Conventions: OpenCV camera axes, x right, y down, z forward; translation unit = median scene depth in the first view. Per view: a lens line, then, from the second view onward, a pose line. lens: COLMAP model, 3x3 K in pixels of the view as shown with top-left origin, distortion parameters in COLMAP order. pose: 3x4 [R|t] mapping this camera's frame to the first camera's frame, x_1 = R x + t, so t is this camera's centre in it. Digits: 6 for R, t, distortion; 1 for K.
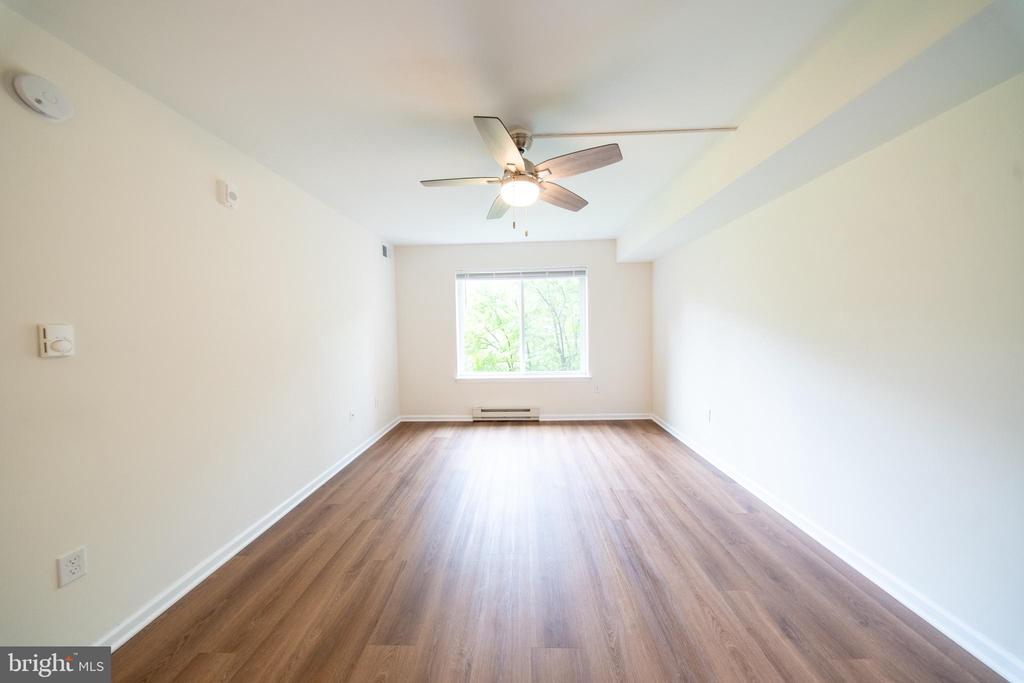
lens RADIAL K [[295.9, 0, 512.0], [0, 295.9, 341.5], [0, 0, 1]] dist [0.000669, 0.000006]
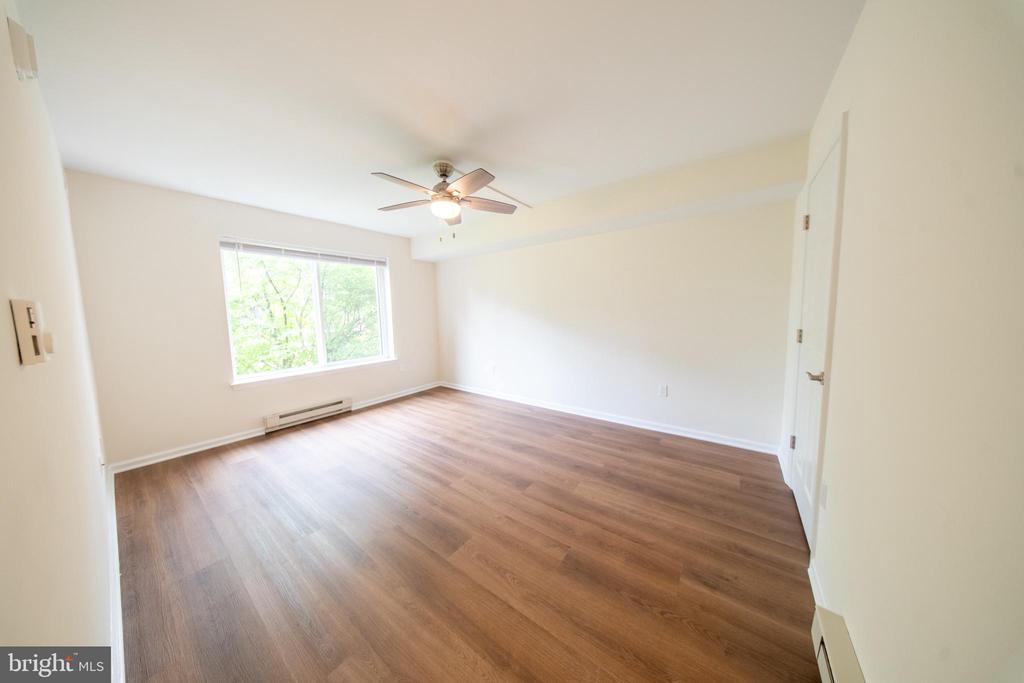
lens RADIAL K [[299.8, 0, 508.3], [0, 299.8, 337.3], [0, 0, 1]] dist [-0.004774, -0.000055]
pose [[0.571515, -0.066343, 0.817905, -0.454223], [0.048857, 0.997709, 0.046789, 0.007248], [-0.819136, 0.013219, 0.573447, 0.010292]]
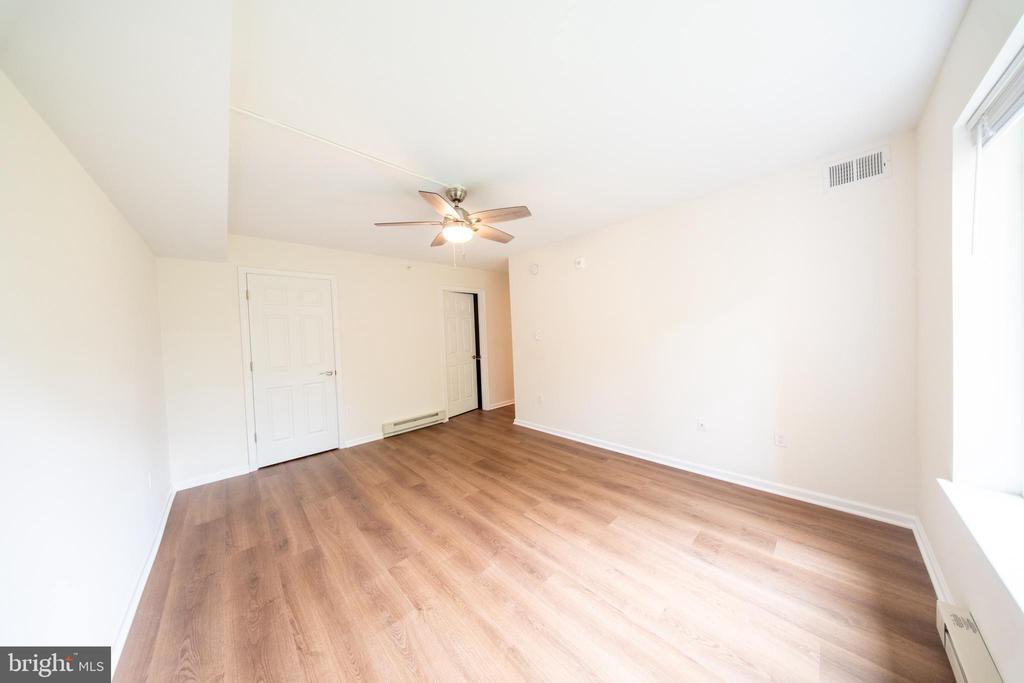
lens RADIAL K [[301.0, 0, 509.9], [0, 301.0, 338.8], [0, 0, 1]] dist [-0.000542, -0.000074]
pose [[-0.698255, 0.064077, -0.712975, 0.399939], [0.019642, 0.997326, 0.070396, -0.066496], [0.715579, 0.035150, -0.697647, 1.007826]]
